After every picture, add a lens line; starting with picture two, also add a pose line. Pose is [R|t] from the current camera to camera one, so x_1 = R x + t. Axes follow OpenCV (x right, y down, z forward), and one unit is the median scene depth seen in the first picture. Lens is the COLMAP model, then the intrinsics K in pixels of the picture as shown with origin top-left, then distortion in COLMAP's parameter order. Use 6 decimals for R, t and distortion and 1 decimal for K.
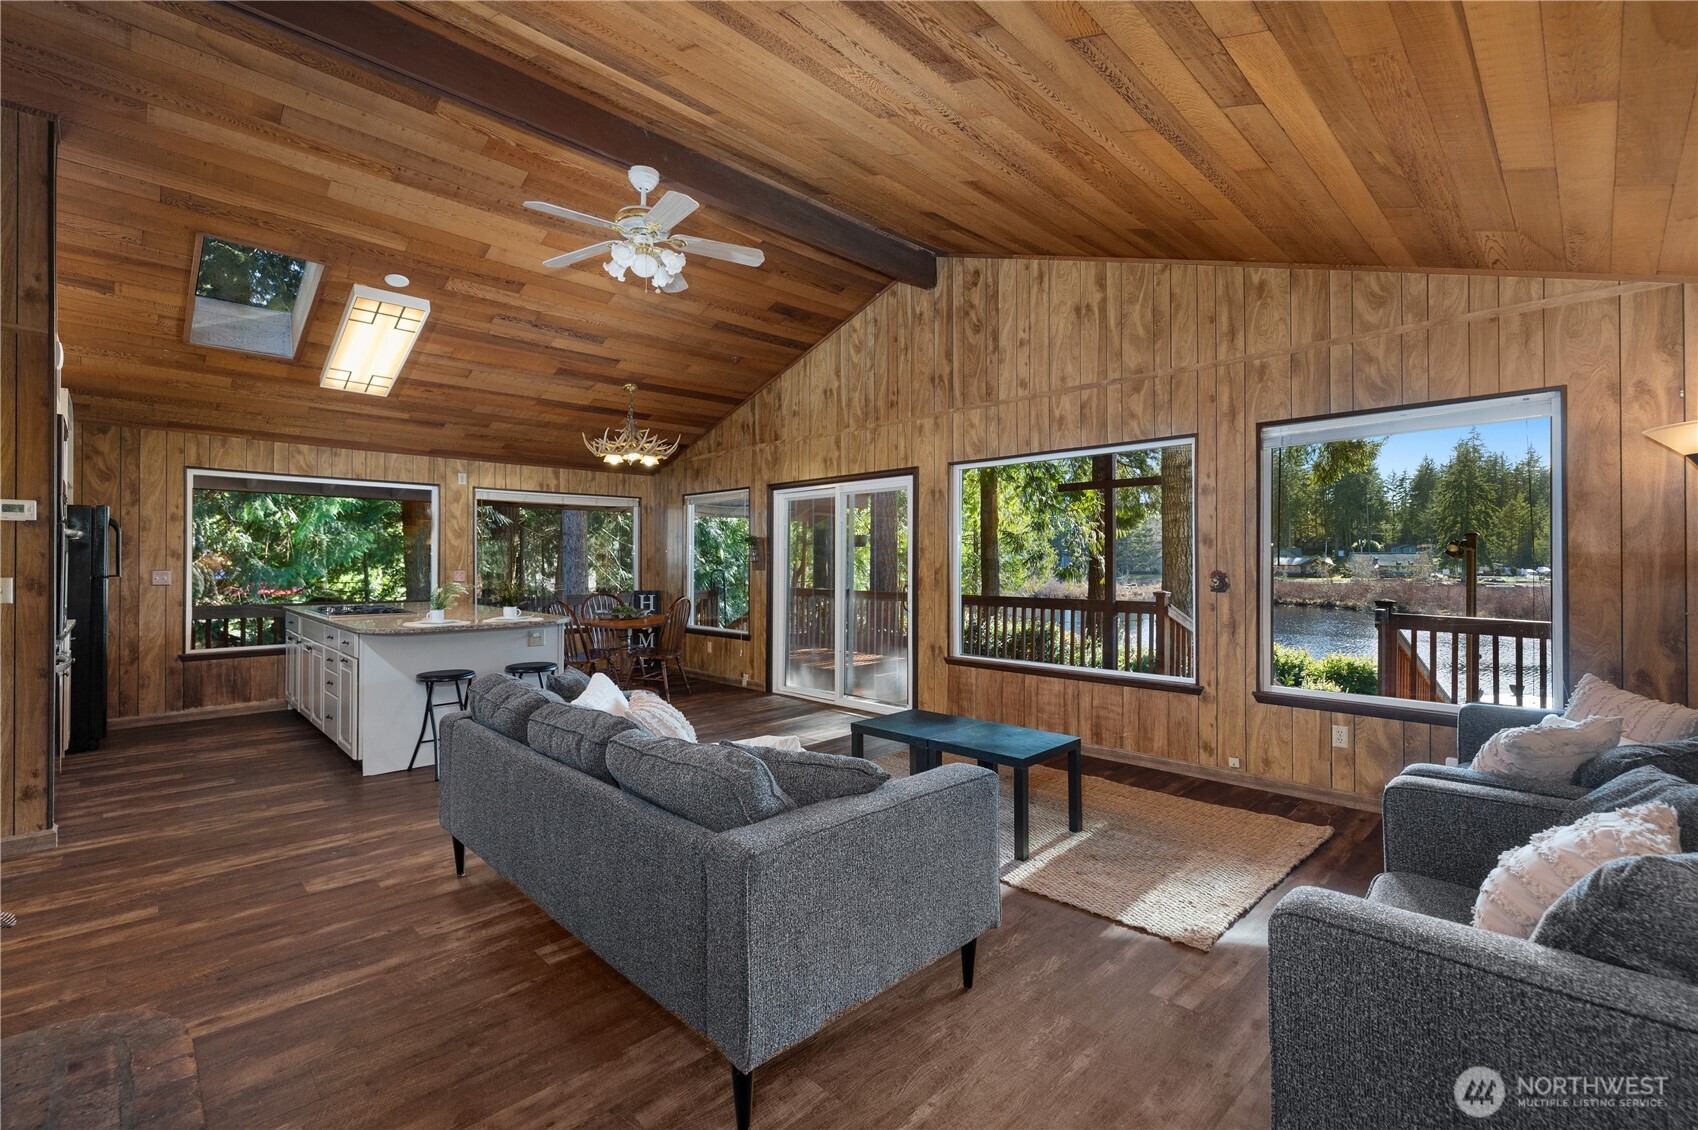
lens RADIAL K [[782.2, 0, 847.9], [0, 782.2, 556.6], [0, 0, 1]] dist [0.001069, 0.000195]
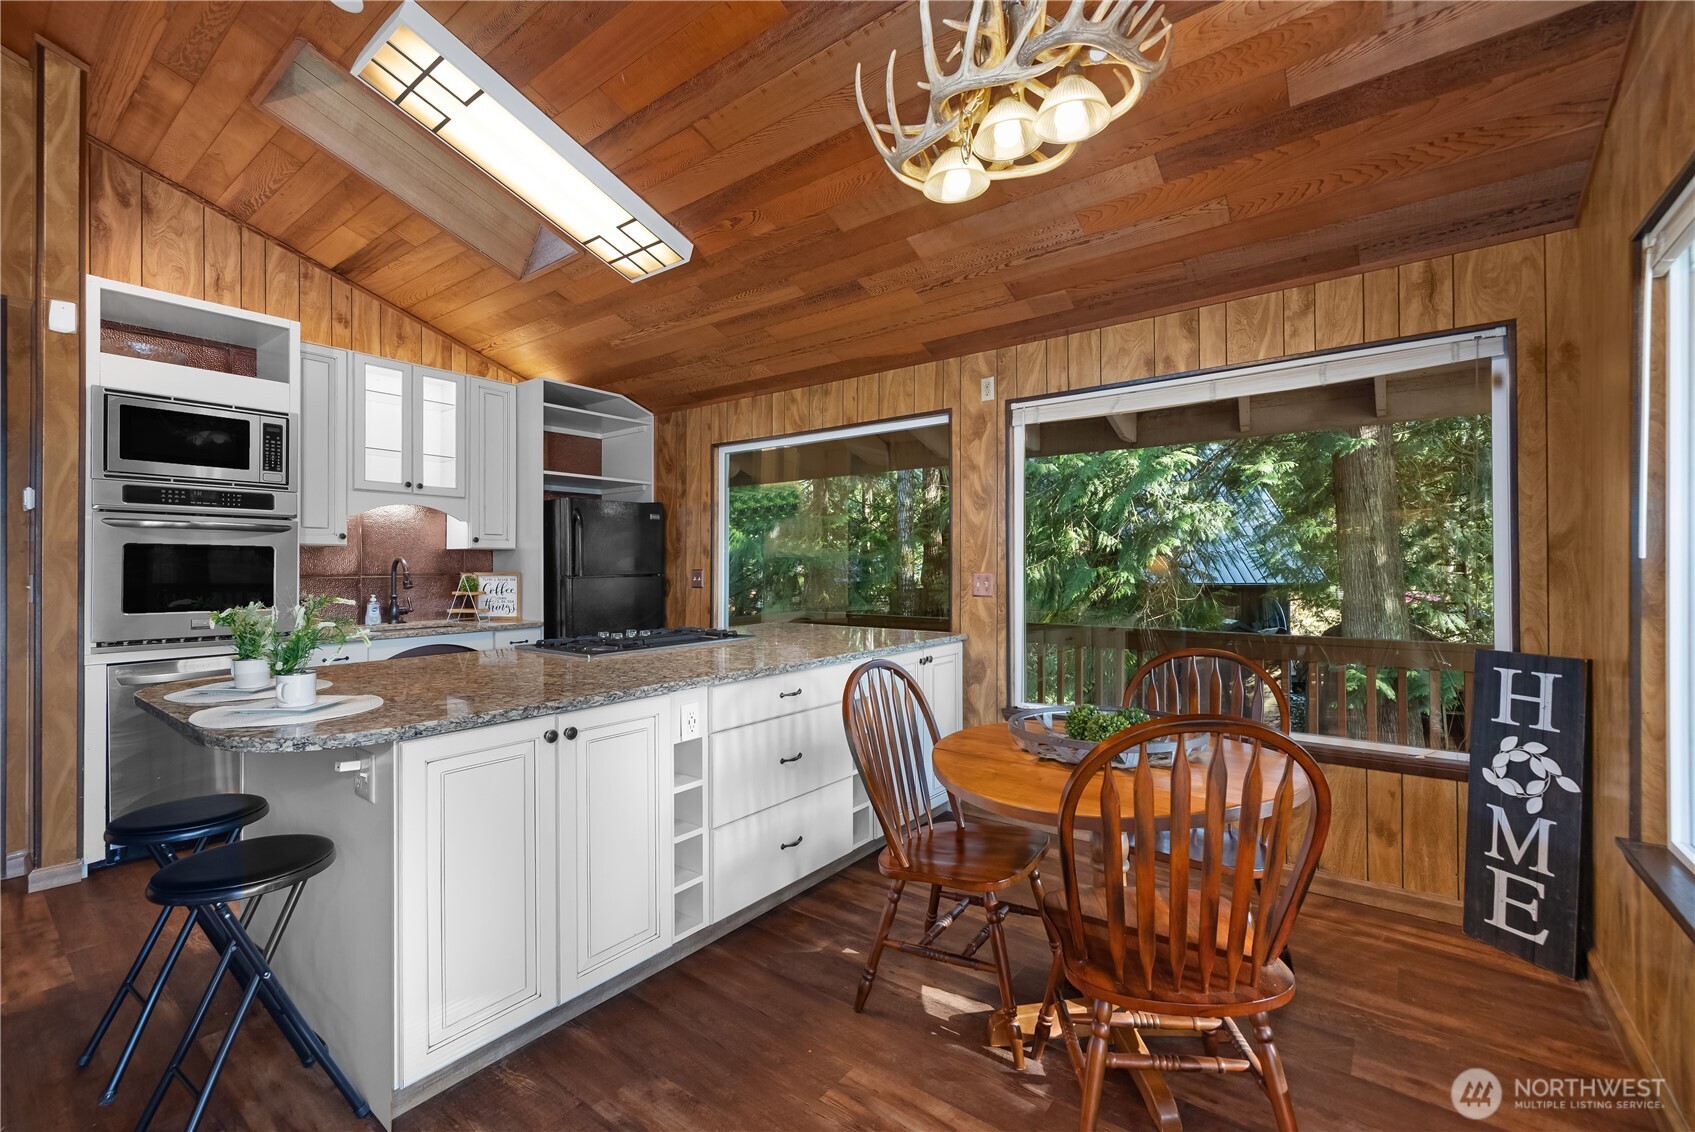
lens RADIAL K [[746.2, 0, 827.7], [0, 746.2, 562.6], [0, 0, 1]] dist [0.002334, 0.000647]
pose [[0.139974, -0.007965, -0.990123, -0.045879], [0.008339, 0.999942, -0.006865, 0.015613], [0.990120, -0.007296, 0.140032, 0.981363]]
